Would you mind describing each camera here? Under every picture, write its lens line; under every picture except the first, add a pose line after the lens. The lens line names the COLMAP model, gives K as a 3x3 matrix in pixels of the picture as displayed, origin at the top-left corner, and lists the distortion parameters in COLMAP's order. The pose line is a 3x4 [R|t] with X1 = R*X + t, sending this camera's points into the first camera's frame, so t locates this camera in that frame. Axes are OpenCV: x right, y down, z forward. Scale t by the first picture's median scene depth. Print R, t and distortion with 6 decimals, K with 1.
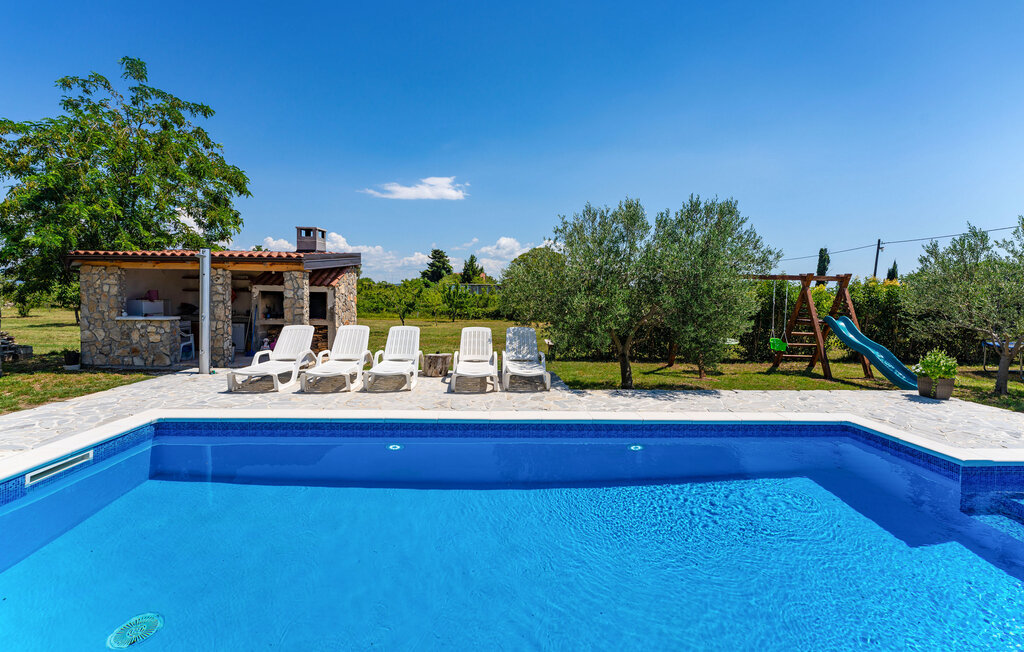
lens RADIAL K [[405.6, 0, 517.2], [0, 405.6, 332.2], [0, 0, 1]] dist [0.001636, -0.000485]
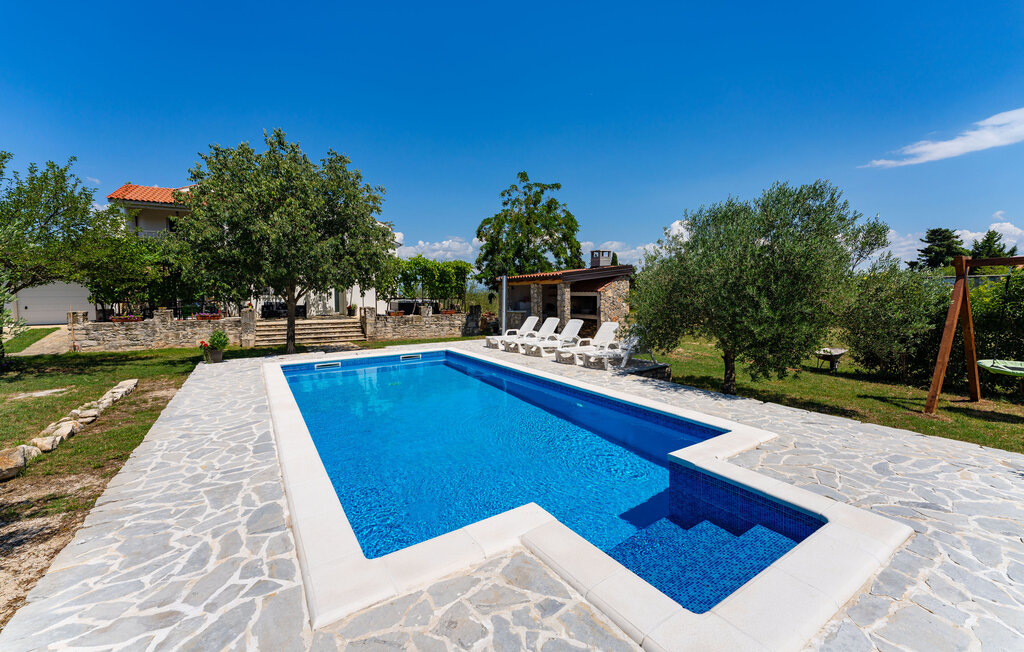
lens RADIAL K [[405.6, 0, 503.4], [0, 405.6, 325.7], [0, 0, 1]] dist [0.001636, -0.000485]
pose [[0.494347, 0.049374, -0.867861, 0.667843], [-0.064884, 0.997696, 0.019802, -0.002673], [0.866840, 0.046521, 0.496412, 0.033909]]
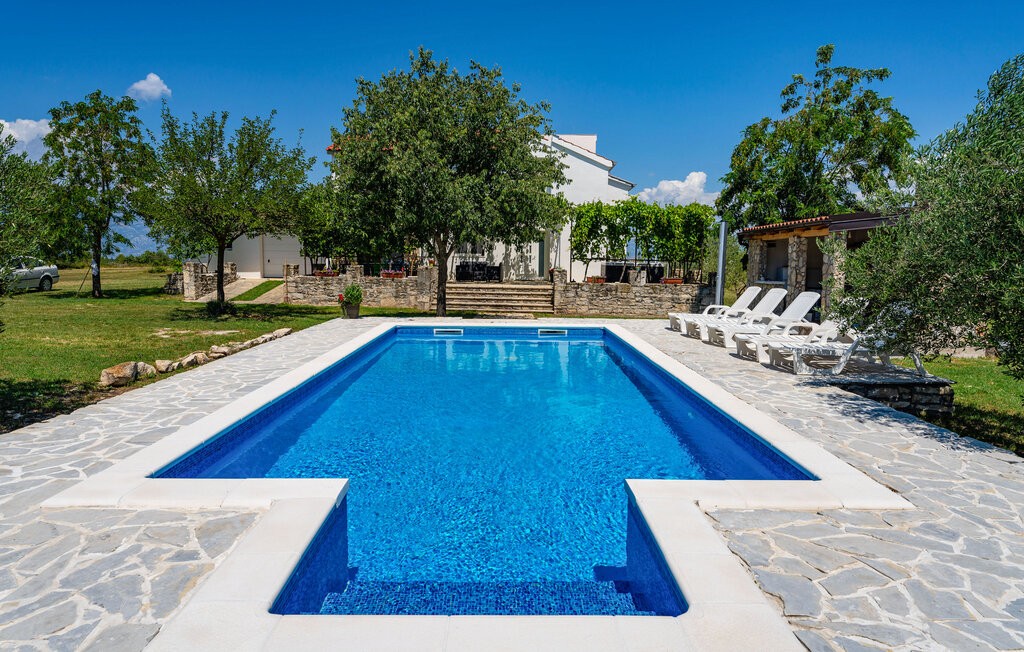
lens RADIAL K [[580.7, 0, 512.4], [0, 580.7, 324.8], [0, 0, 1]] dist [-0.005202, 0.000586]
pose [[-0.035766, 0.093601, -0.994967, 0.748860], [-0.106430, 0.989585, 0.096920, 0.001715], [0.993677, 0.109361, -0.025432, 0.309664]]
